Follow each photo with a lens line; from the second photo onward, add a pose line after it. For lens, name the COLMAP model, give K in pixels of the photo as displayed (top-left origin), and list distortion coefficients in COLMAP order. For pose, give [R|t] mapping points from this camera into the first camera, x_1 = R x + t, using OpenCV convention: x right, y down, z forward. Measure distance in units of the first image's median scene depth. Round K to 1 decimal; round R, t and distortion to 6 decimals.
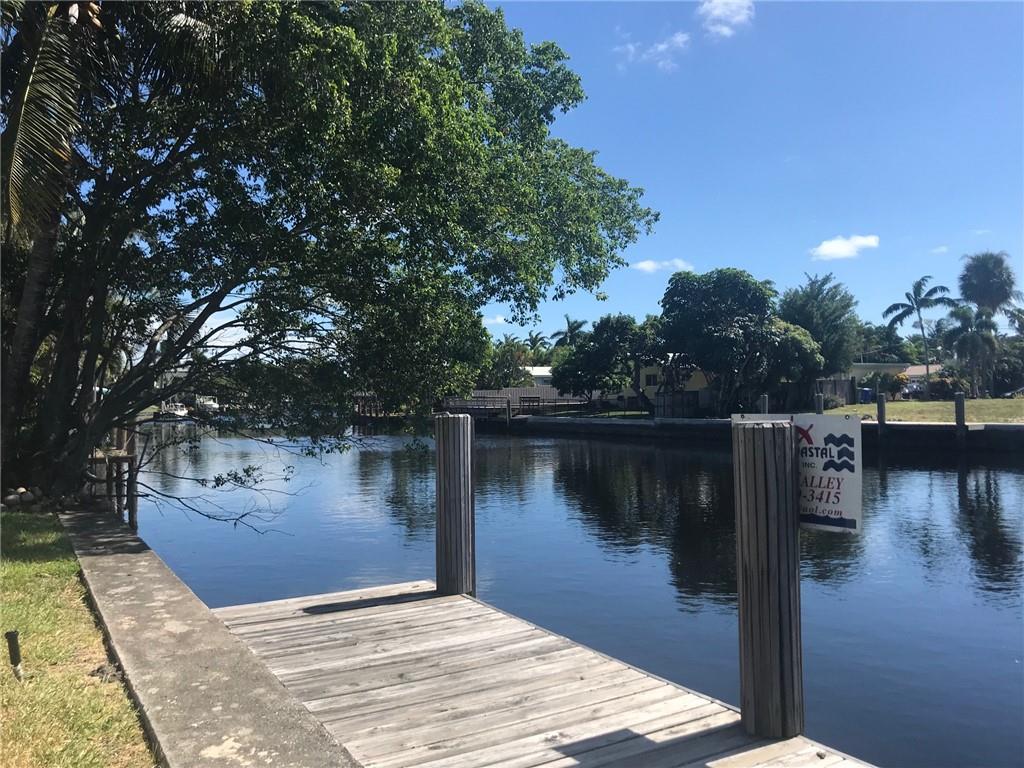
lens RADIAL K [[830.3, 0, 484.6], [0, 830.3, 383.6], [0, 0, 1]] dist [0.008505, -0.048592]
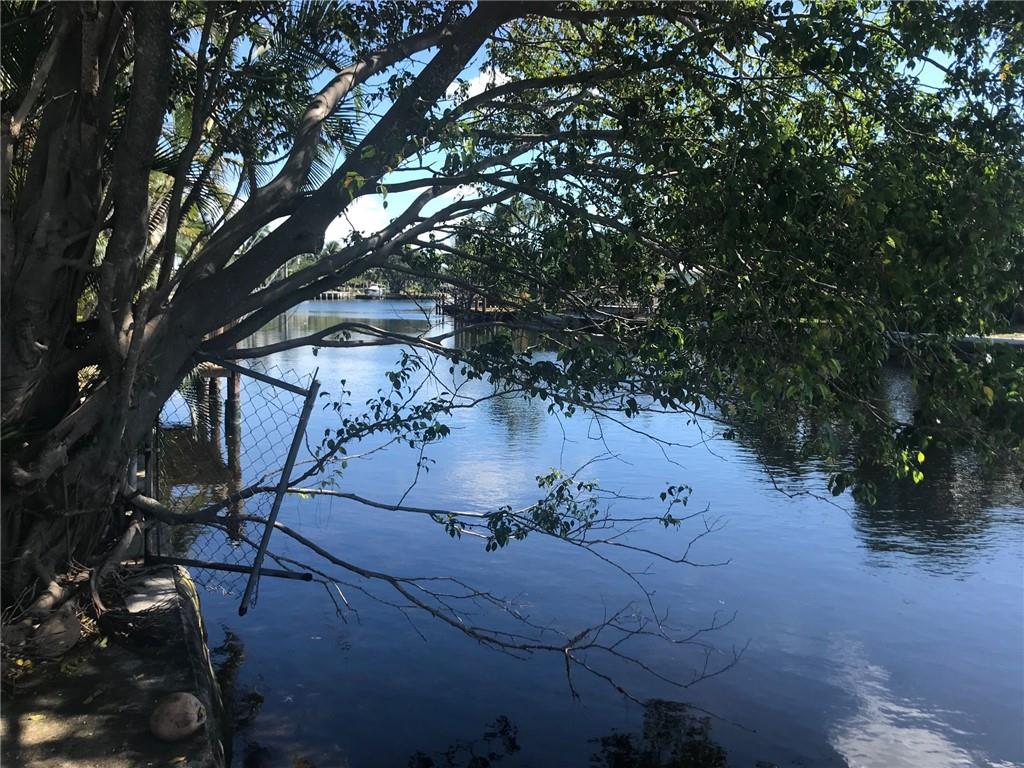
lens RADIAL K [[830.3, 0, 484.6], [0, 830.3, 383.6], [0, 0, 1]] dist [0.008505, -0.048592]
pose [[0.994870, 0.042044, -0.092007, -0.287502], [-0.030304, 0.991635, 0.125466, 0.014057], [0.096513, -0.122034, 0.987822, 0.640878]]
